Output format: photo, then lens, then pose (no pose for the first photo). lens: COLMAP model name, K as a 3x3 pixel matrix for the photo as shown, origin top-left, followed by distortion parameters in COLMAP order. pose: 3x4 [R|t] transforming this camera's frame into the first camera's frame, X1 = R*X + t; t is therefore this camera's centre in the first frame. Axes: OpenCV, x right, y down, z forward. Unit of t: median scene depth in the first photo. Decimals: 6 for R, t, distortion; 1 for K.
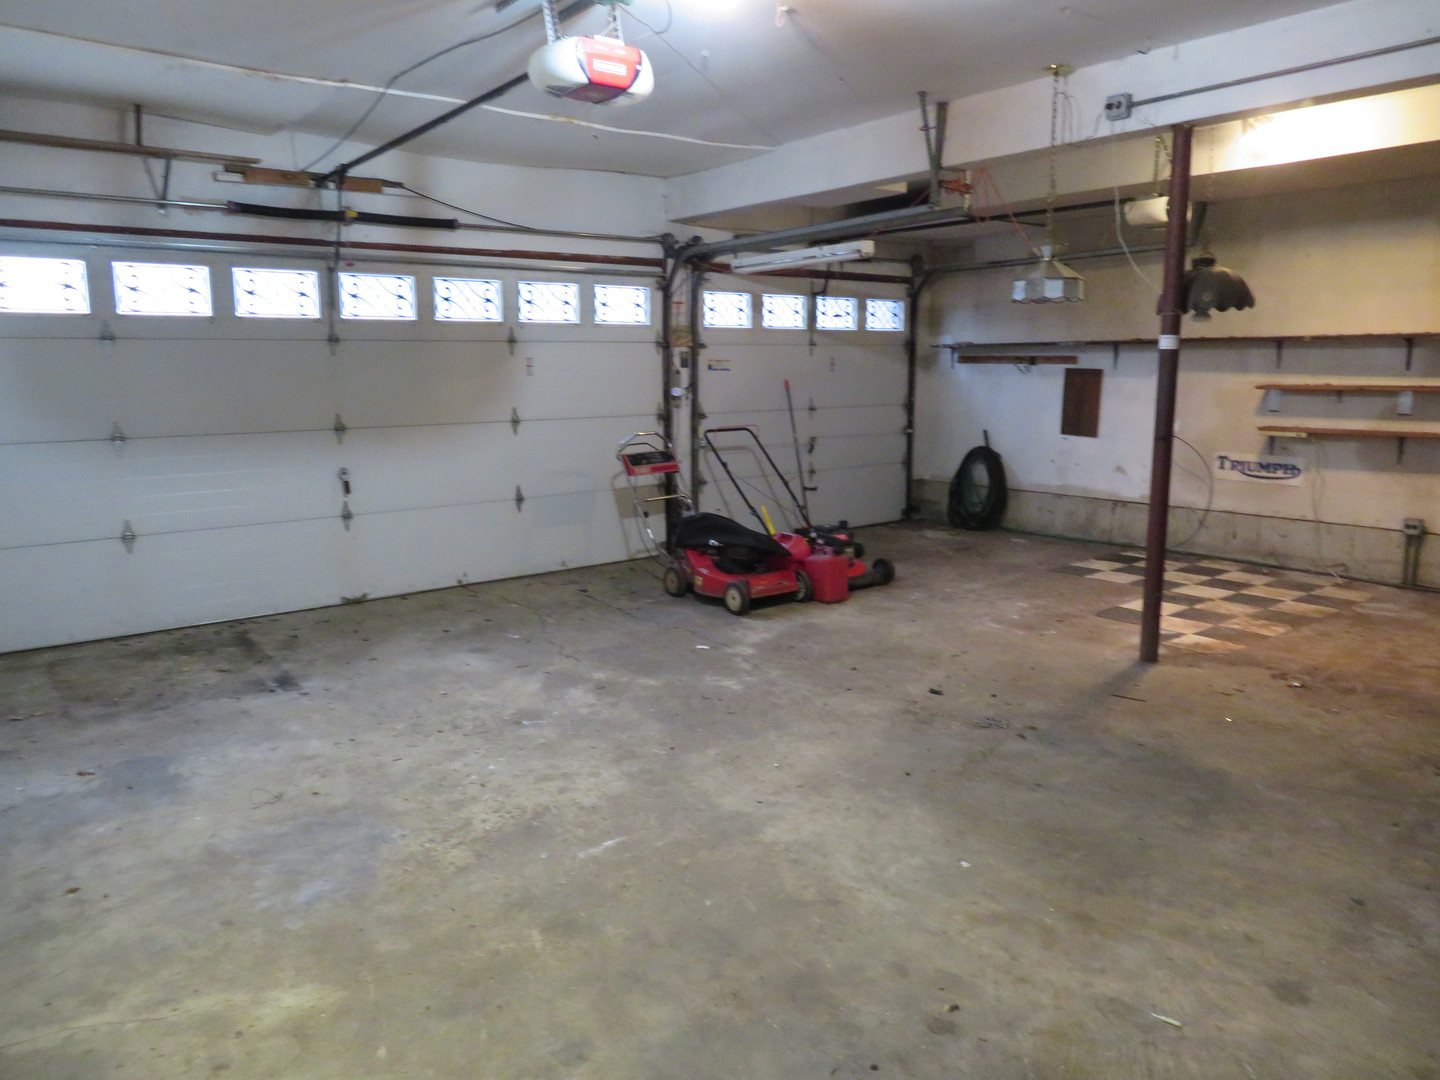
lens RADIAL K [[1030.1, 0, 719.9], [0, 1030.1, 539.4], [0, 0, 1]] dist [-0.007570, -0.000205]
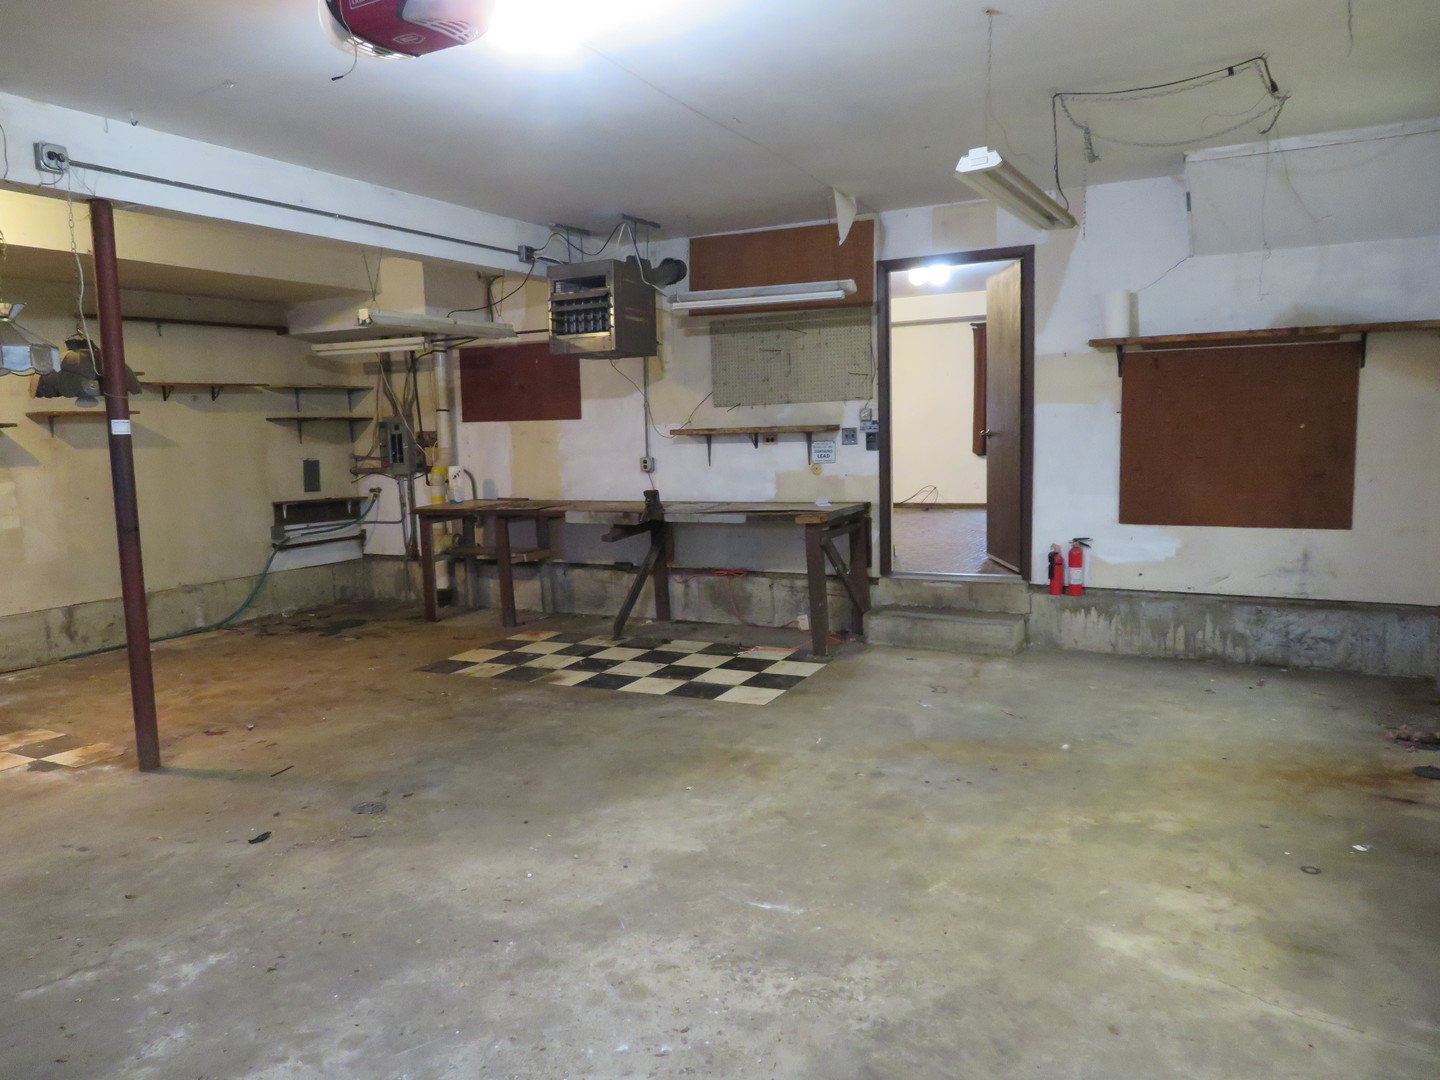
lens RADIAL K [[1030.1, 0, 721.1], [0, 1030.1, 540.0], [0, 0, 1]] dist [-0.007570, -0.000205]
pose [[-0.397179, -0.082807, 0.913998, -0.884872], [0.184618, 0.968353, 0.167957, -0.203720], [-0.898980, 0.235449, -0.369321, 1.204721]]
